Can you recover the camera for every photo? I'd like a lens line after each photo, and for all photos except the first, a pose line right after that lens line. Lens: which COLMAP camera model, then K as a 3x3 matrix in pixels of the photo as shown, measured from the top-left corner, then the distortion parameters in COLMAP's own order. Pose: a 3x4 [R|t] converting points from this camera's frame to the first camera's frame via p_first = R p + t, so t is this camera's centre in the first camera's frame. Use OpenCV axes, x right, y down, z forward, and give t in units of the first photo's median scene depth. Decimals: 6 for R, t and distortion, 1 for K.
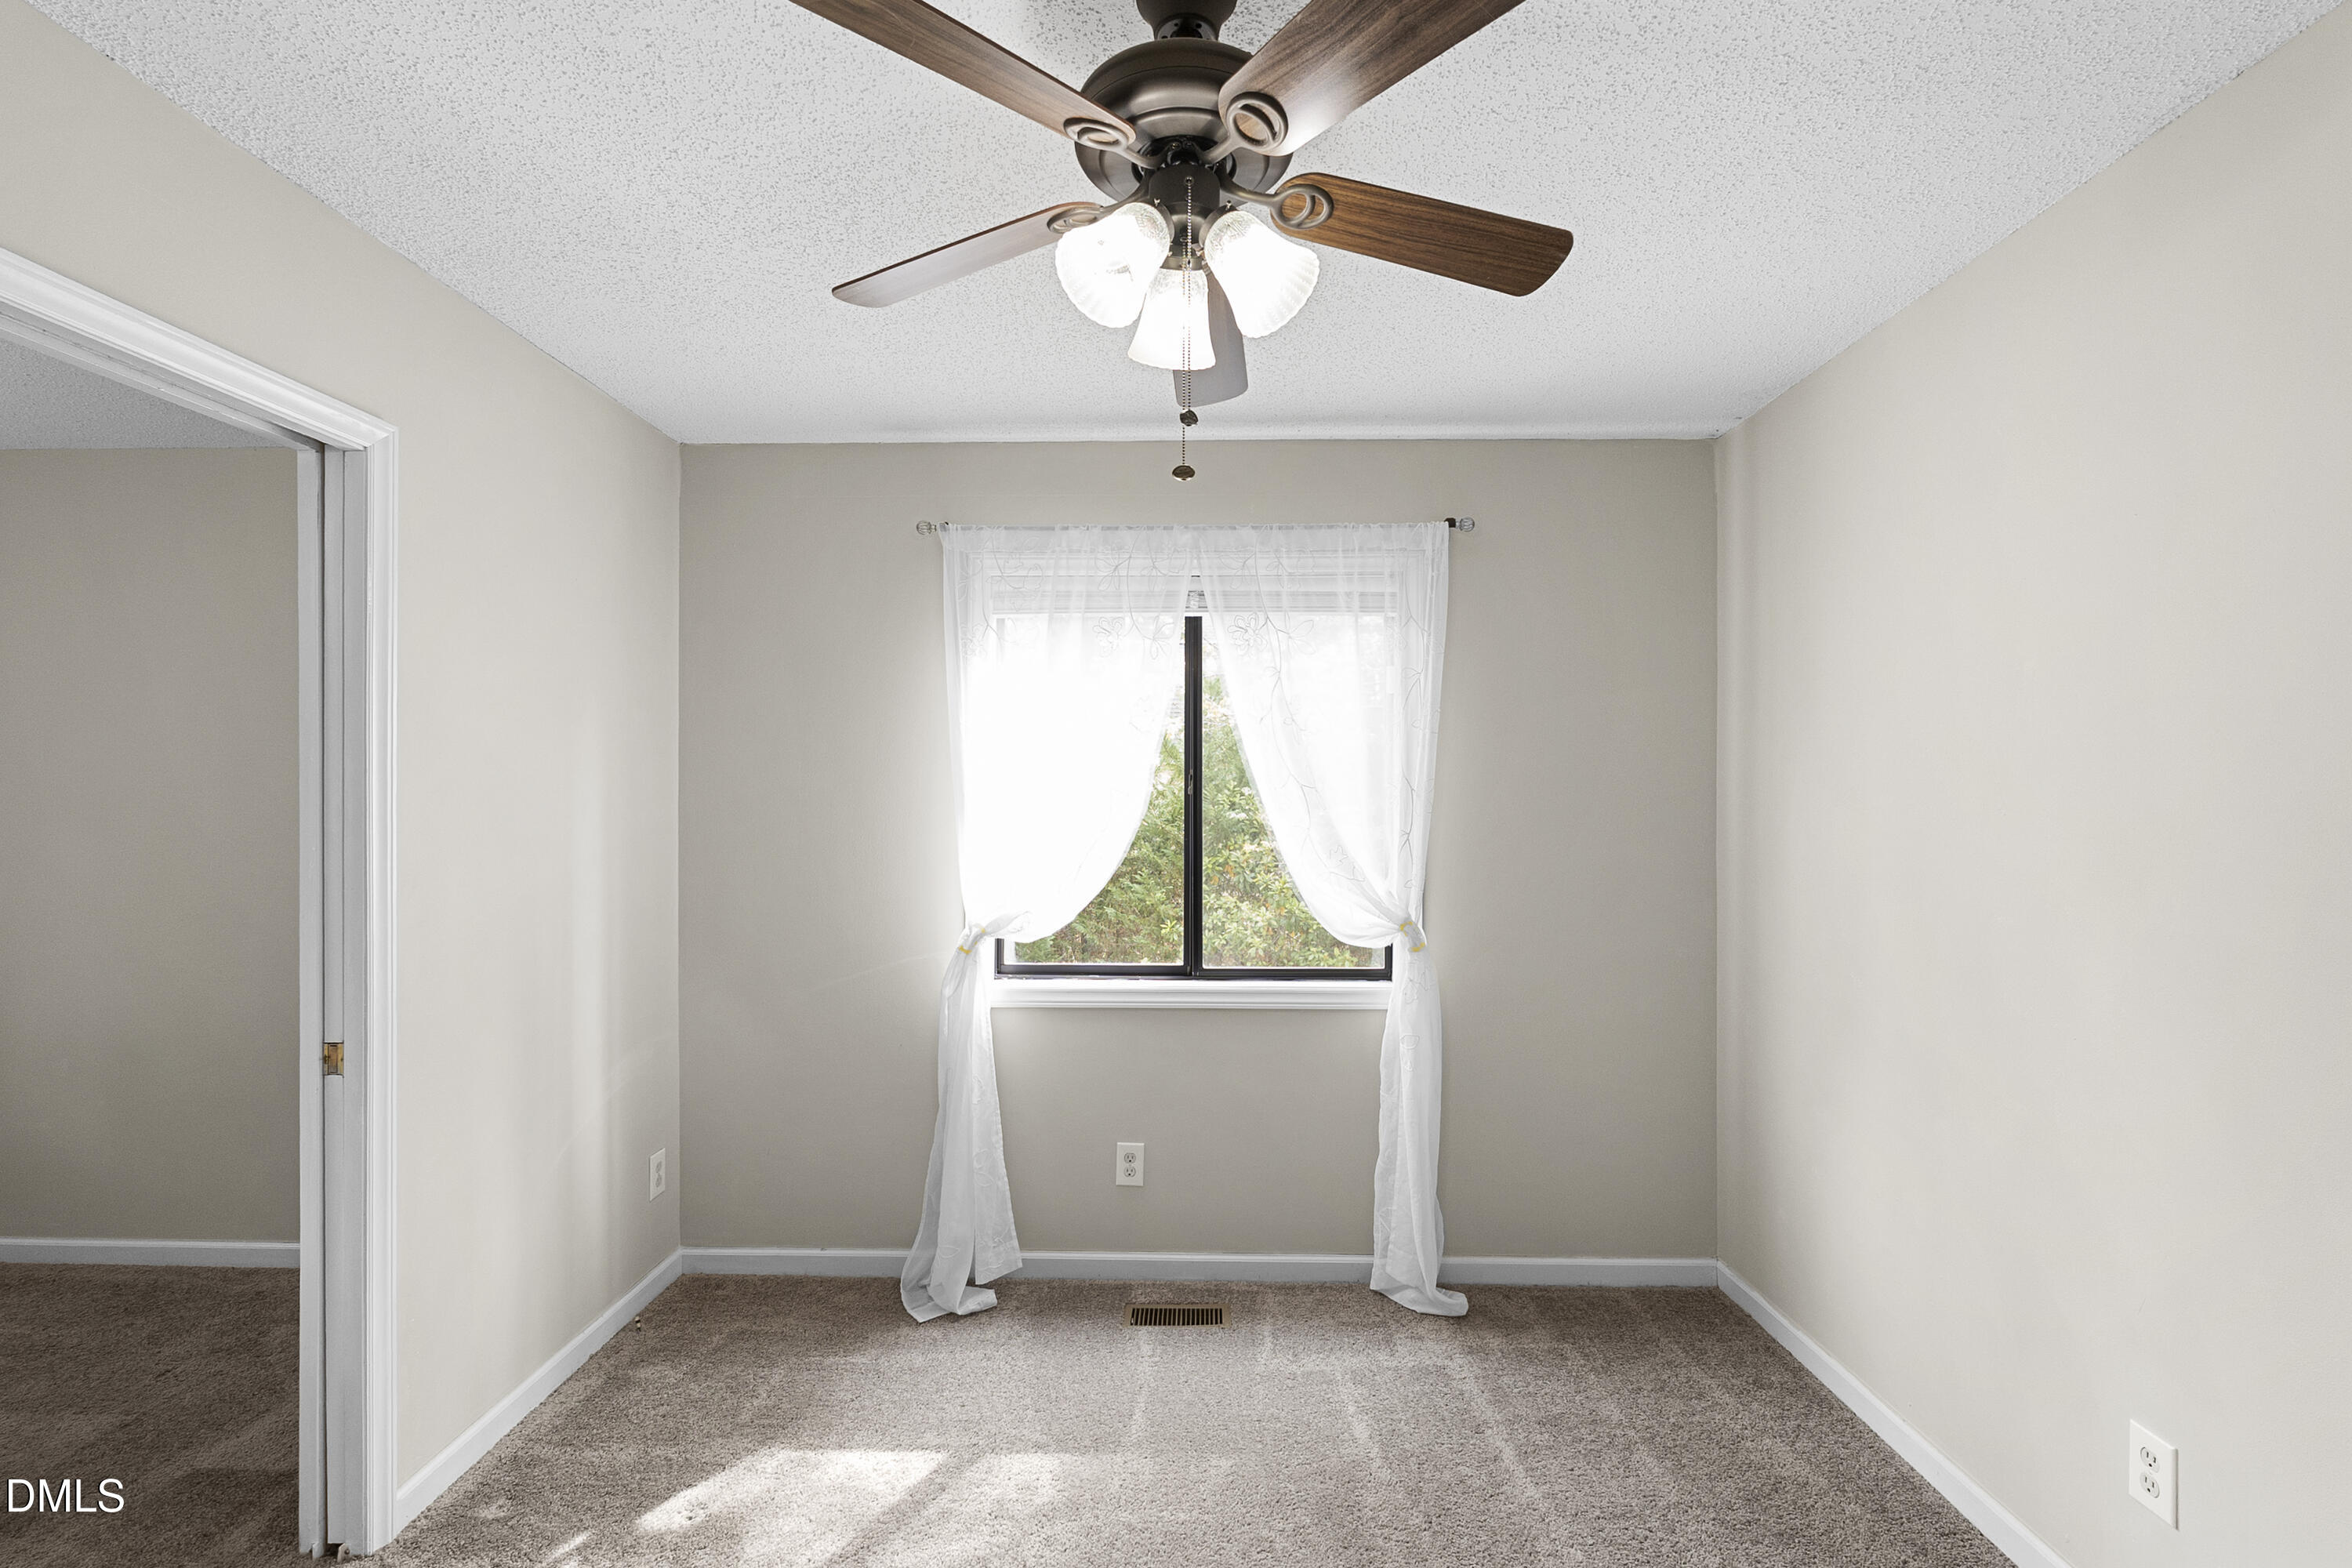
lens RADIAL K [[1051.6, 0, 1162.6], [0, 1051.6, 794.7], [0, 0, 1]] dist [-0.002651, -0.000723]
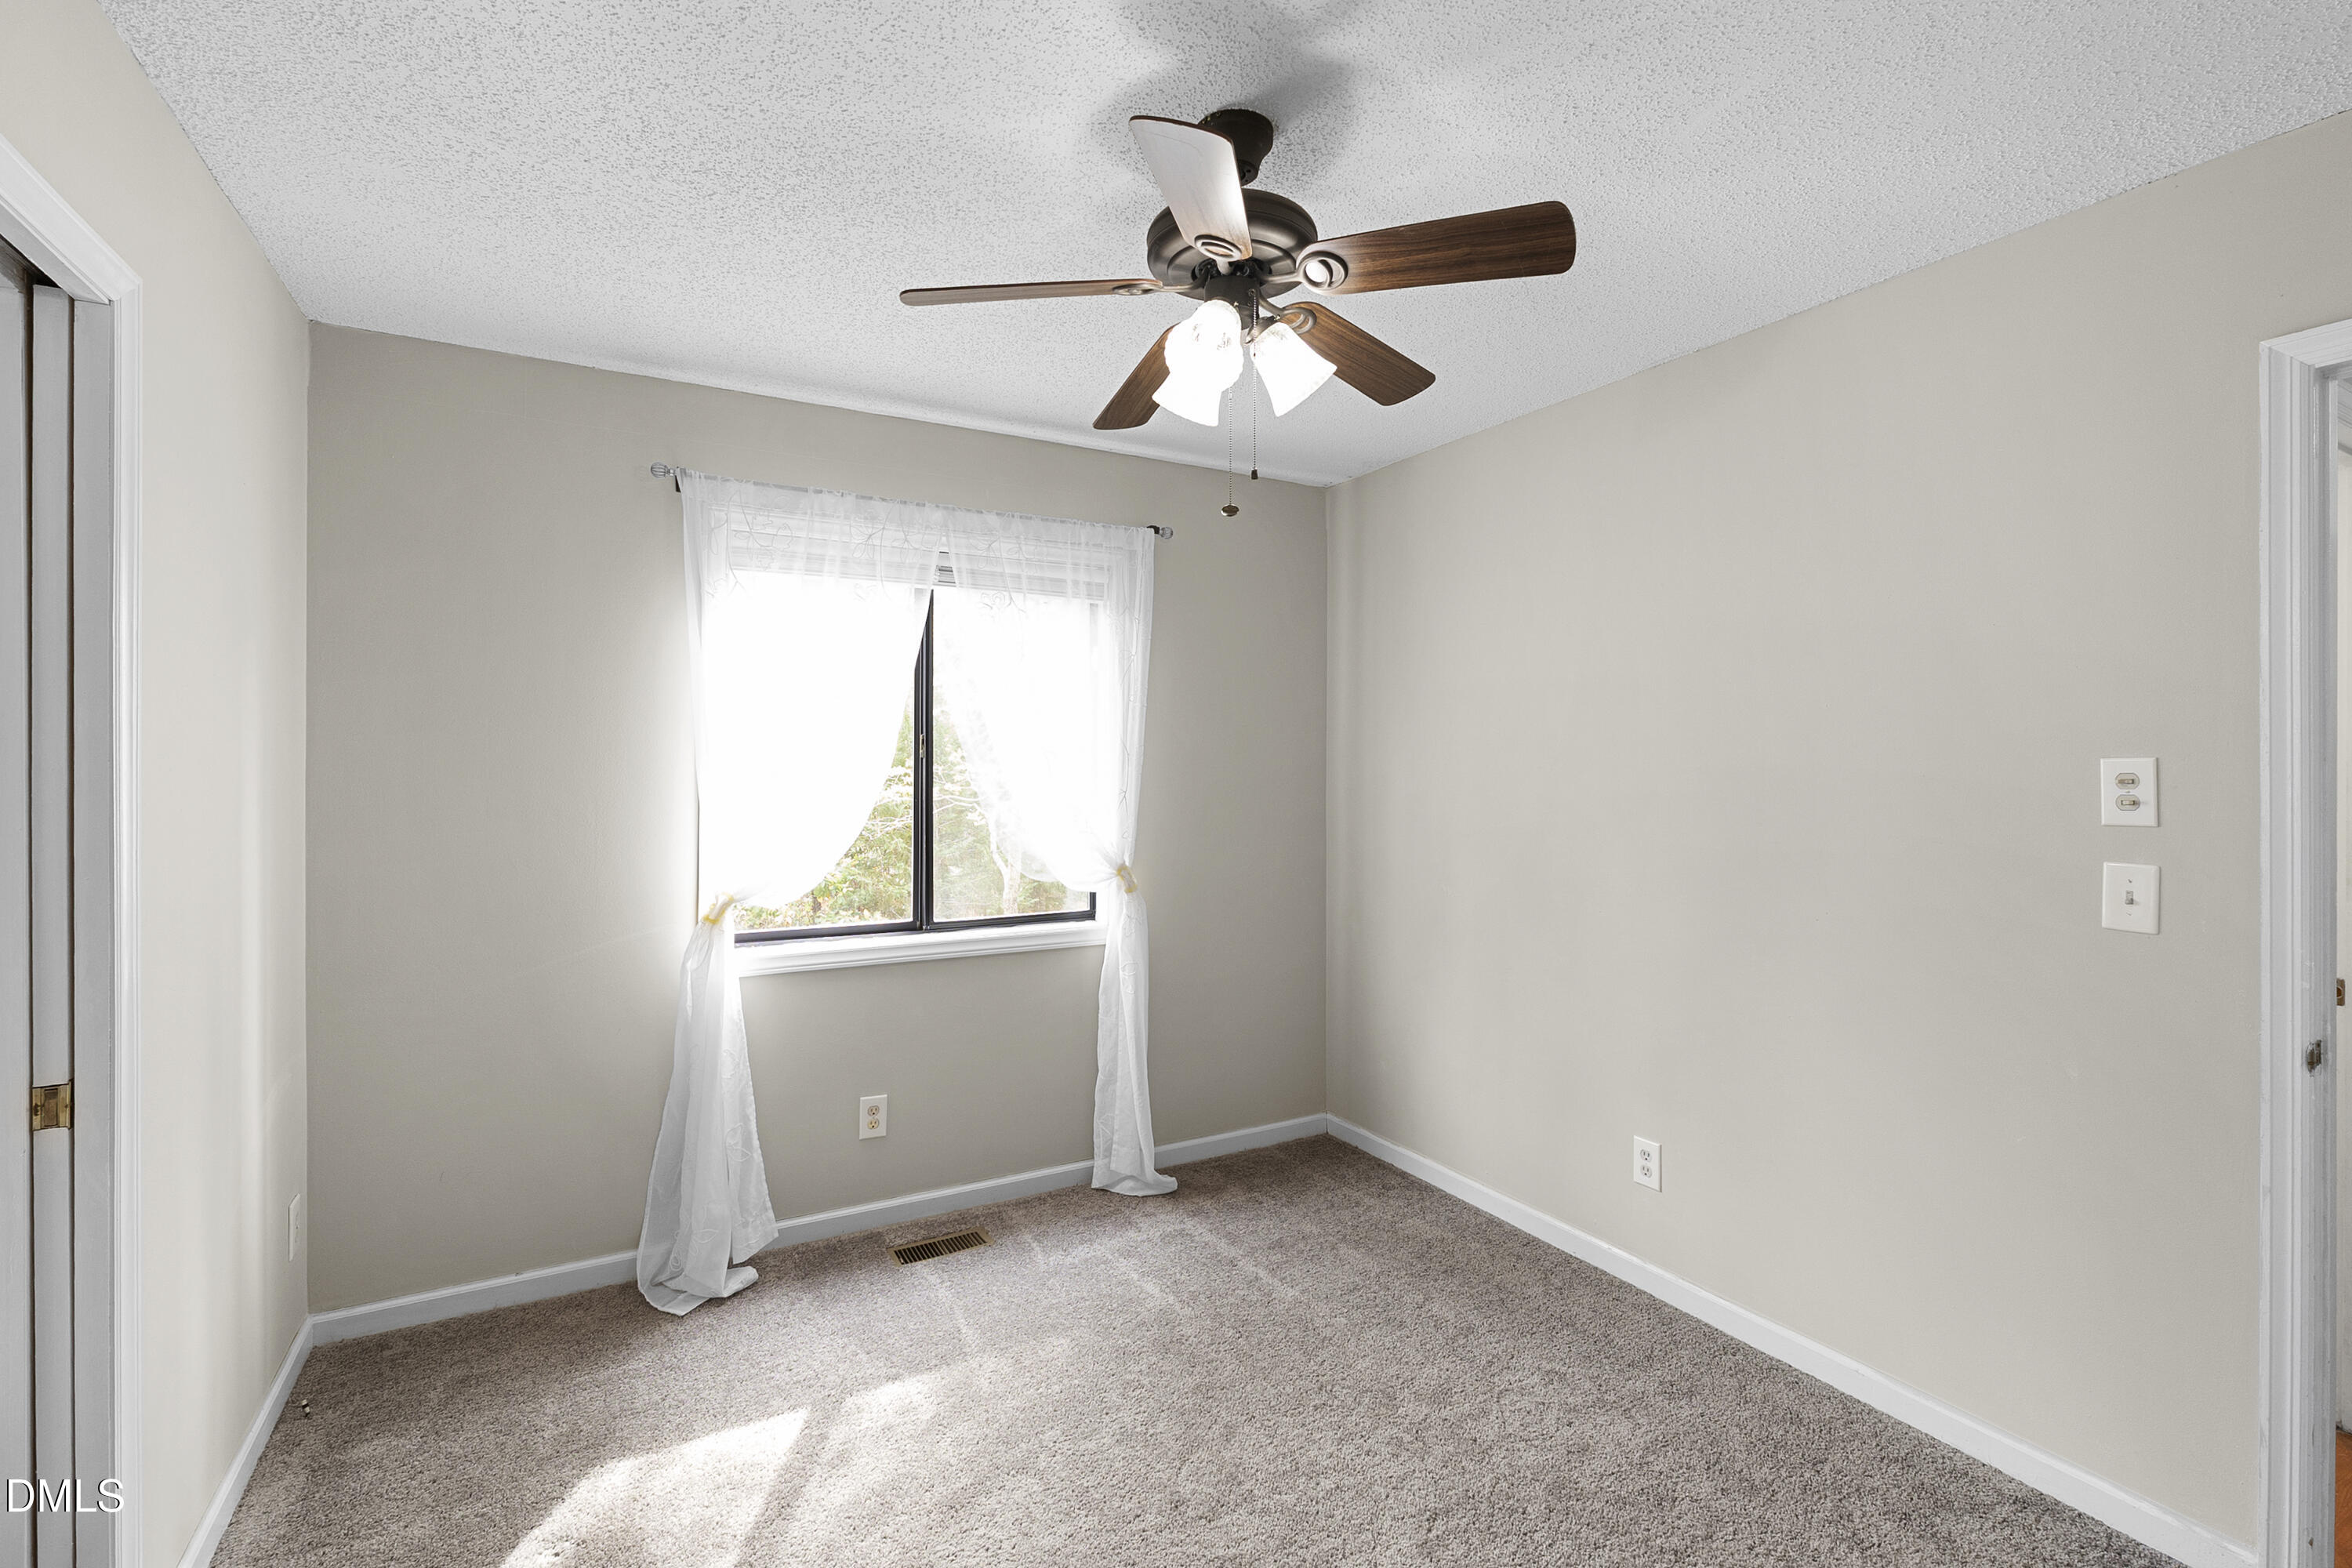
lens RADIAL K [[1053.3, 0, 1174.2], [0, 1053.3, 758.4], [0, 0, 1]] dist [-0.001183, -0.000030]
pose [[0.860686, 0.002735, 0.509129, -0.313771], [-0.003094, 0.999995, -0.000141, 0.000037], [-0.509127, -0.001454, 0.860690, -0.037268]]
